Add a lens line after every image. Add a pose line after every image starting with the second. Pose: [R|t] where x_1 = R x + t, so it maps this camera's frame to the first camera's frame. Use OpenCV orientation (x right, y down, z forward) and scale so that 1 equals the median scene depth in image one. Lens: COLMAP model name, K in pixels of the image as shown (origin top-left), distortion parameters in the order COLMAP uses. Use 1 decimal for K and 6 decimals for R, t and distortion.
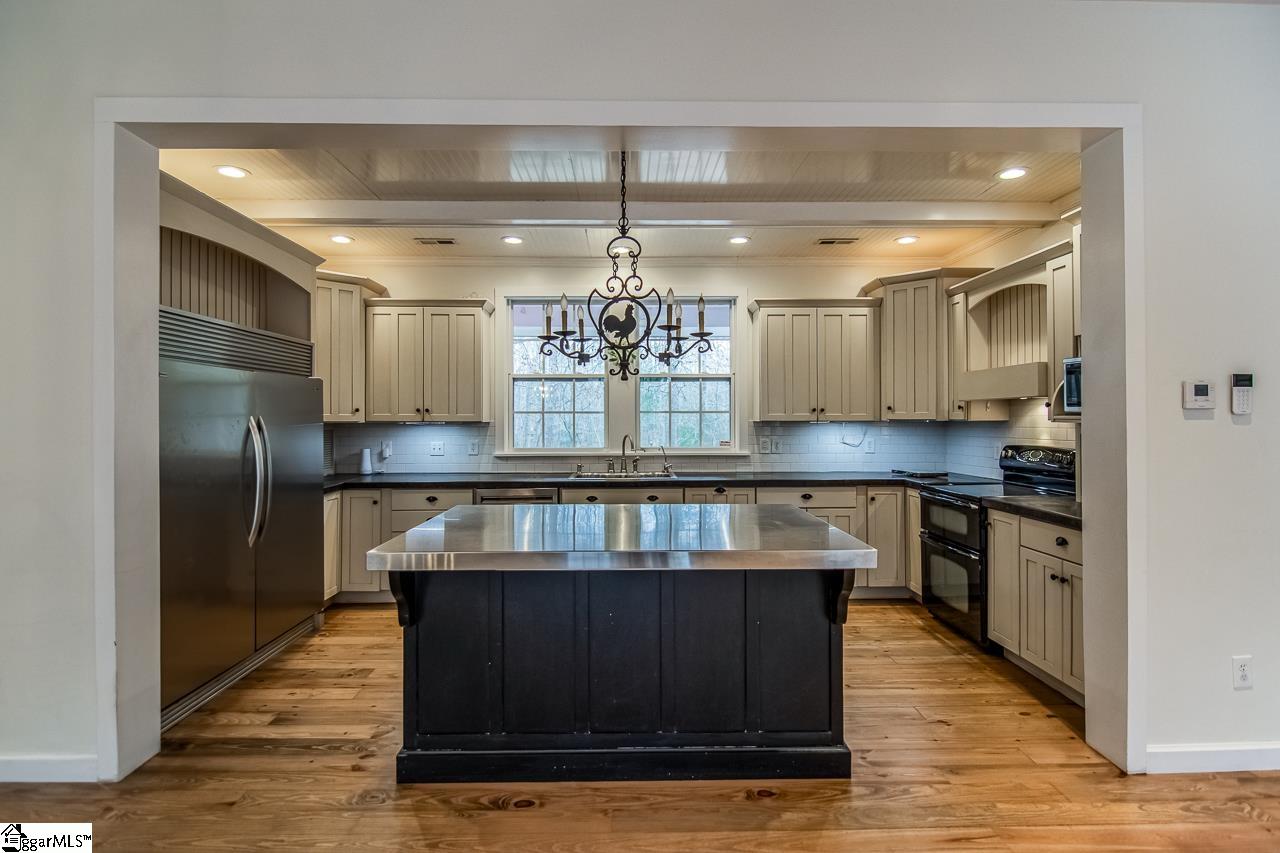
lens RADIAL K [[631.4, 0, 629.4], [0, 631.4, 414.0], [0, 0, 1]] dist [-0.022497, -0.002758]
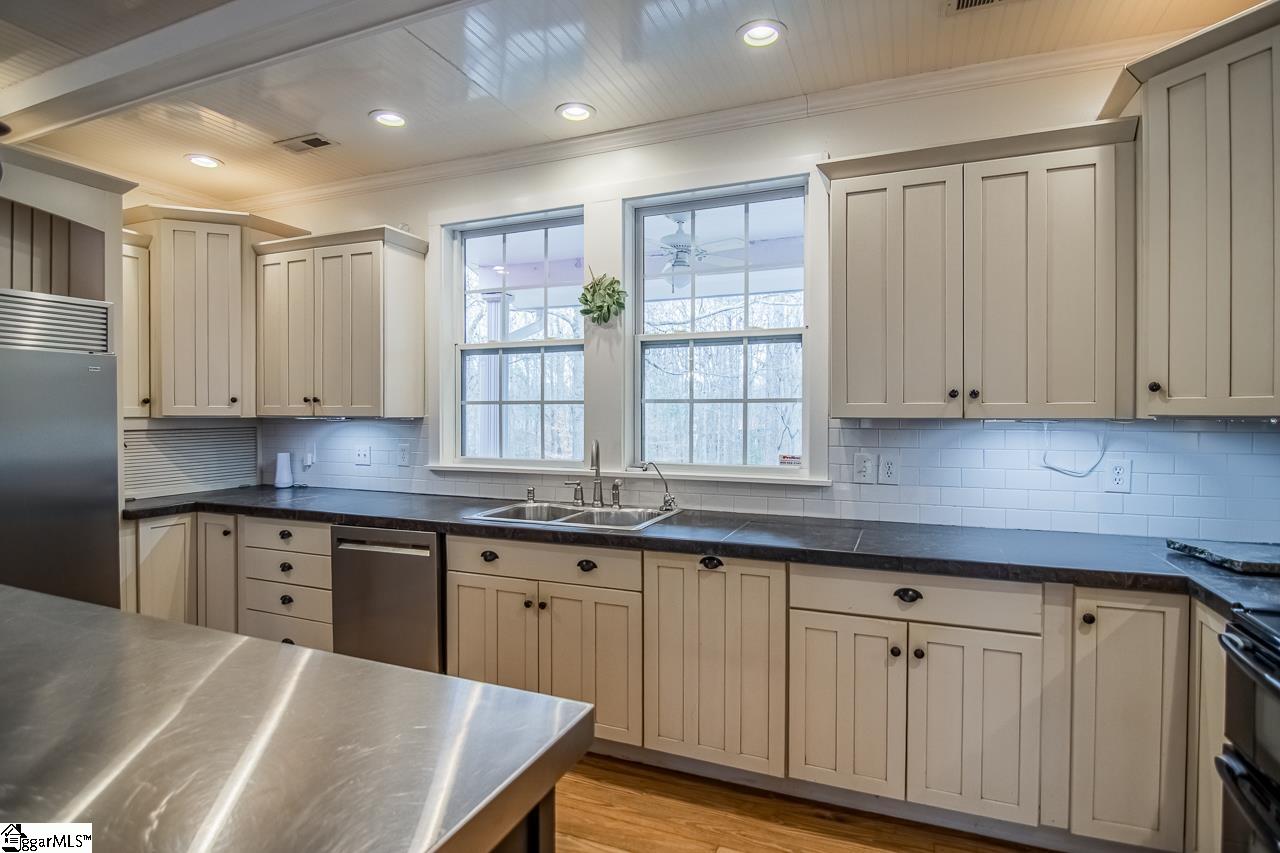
lens RADIAL K [[631.4, 0, 648.7], [0, 631.4, 417.8], [0, 0, 1]] dist [-0.022497, -0.002758]
pose [[0.921452, 0.004464, -0.388467, 0.261946], [0.001902, 0.999870, 0.016002, 0.003086], [0.388488, -0.015484, 0.921324, 0.497446]]
